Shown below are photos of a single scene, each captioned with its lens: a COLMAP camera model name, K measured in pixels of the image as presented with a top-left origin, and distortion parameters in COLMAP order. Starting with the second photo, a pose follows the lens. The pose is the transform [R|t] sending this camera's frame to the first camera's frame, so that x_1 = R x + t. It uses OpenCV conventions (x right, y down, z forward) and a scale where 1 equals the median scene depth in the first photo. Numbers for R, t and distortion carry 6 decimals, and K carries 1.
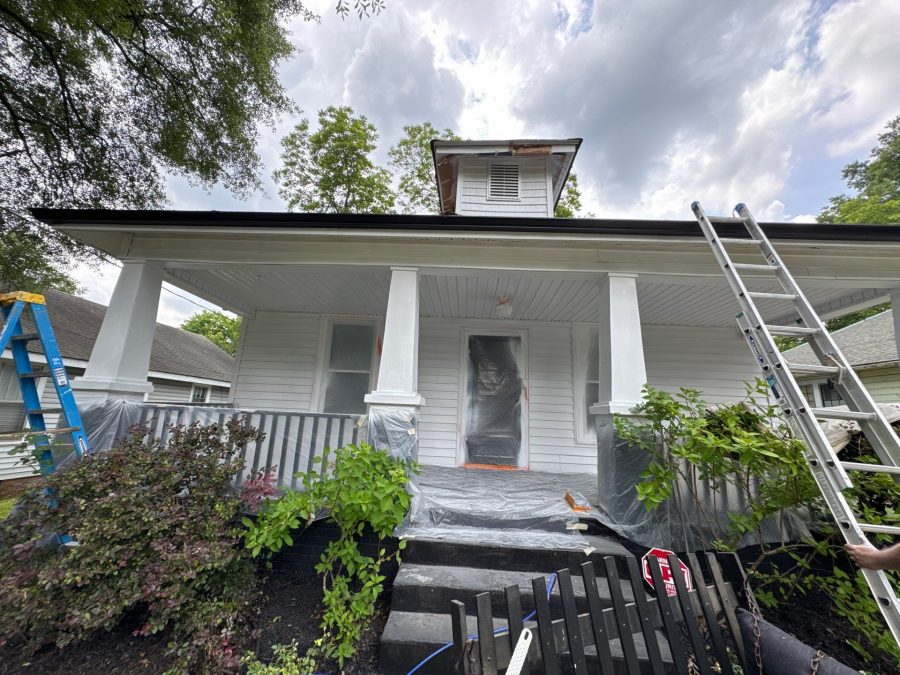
lens RADIAL K [[354.3, 0, 453.7], [0, 354.3, 338.4], [0, 0, 1]] dist [0.002011, 0.000394]
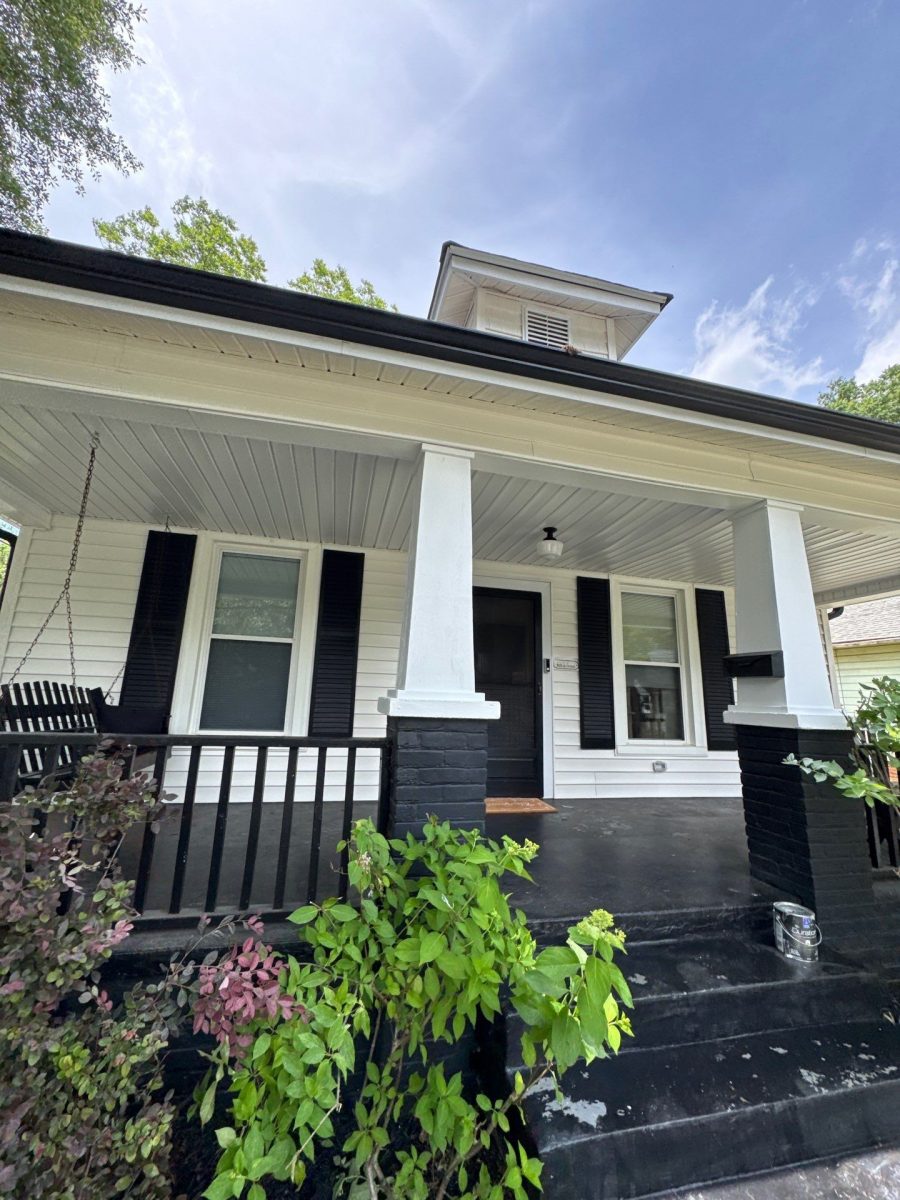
lens RADIAL K [[472.4, 0, 451.9], [0, 472.4, 604.4], [0, 0, 1]] dist [0.002011, 0.000394]
pose [[0.962315, 0.042985, 0.268517, -0.235151], [-0.050132, 0.998546, 0.019813, 0.009602], [-0.267275, -0.032528, 0.963071, 0.244815]]
